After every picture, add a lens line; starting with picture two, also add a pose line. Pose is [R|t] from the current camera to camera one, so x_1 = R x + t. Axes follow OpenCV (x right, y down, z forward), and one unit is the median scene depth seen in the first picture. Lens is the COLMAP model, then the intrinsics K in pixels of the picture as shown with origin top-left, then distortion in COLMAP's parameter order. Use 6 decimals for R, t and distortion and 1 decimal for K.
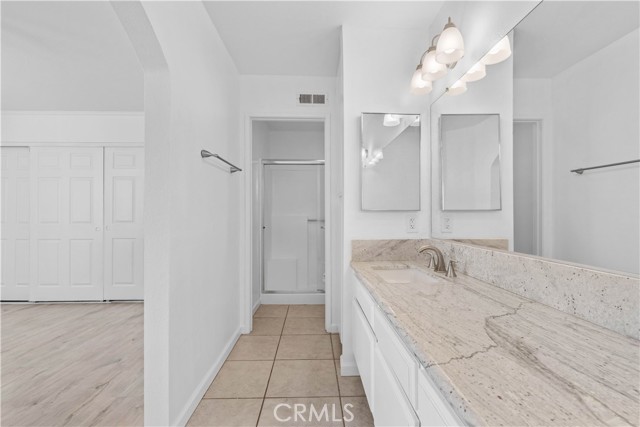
lens RADIAL K [[287.3, 0, 318.9], [0, 287.3, 216.5], [0, 0, 1]] dist [0.001990, 0.000251]
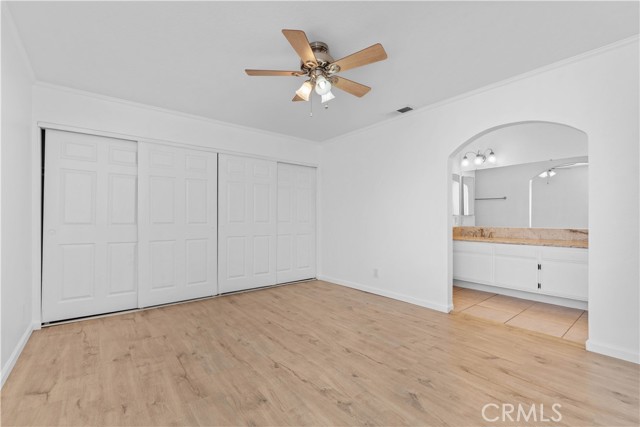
lens RADIAL K [[280.8, 0, 320.0], [0, 280.8, 213.5], [0, 0, 1]] dist [-0.001896, -0.000099]
pose [[0.794755, 0.005137, 0.606909, -1.239551], [0.007088, 0.999817, -0.017745, 0.010074], [-0.606889, 0.018405, 0.794573, -0.092333]]
